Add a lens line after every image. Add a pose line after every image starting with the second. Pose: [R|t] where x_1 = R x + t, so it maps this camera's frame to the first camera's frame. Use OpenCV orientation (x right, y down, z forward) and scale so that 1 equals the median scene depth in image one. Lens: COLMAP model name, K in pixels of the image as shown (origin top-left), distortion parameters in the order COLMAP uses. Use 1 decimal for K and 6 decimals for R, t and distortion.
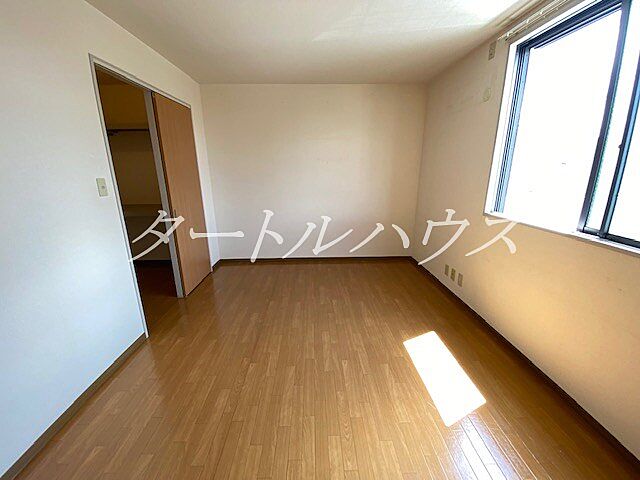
lens RADIAL K [[257.0, 0, 320.0], [0, 257.0, 240.0], [0, 0, 1]] dist [0.018372, -0.022171]
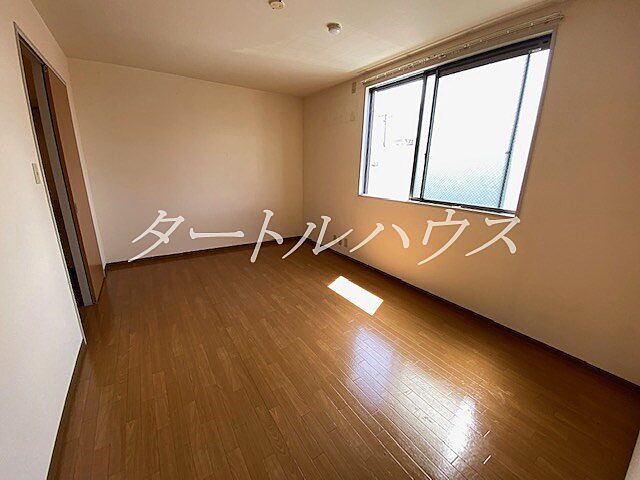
lens RADIAL K [[257.0, 0, 320.0], [0, 257.0, 240.0], [0, 0, 1]] dist [0.018372, -0.022171]
pose [[0.845339, -0.118904, 0.520830, -0.439026], [0.112904, 0.992659, 0.043371, 0.078932], [-0.522163, 0.022141, 0.852558, -0.201415]]
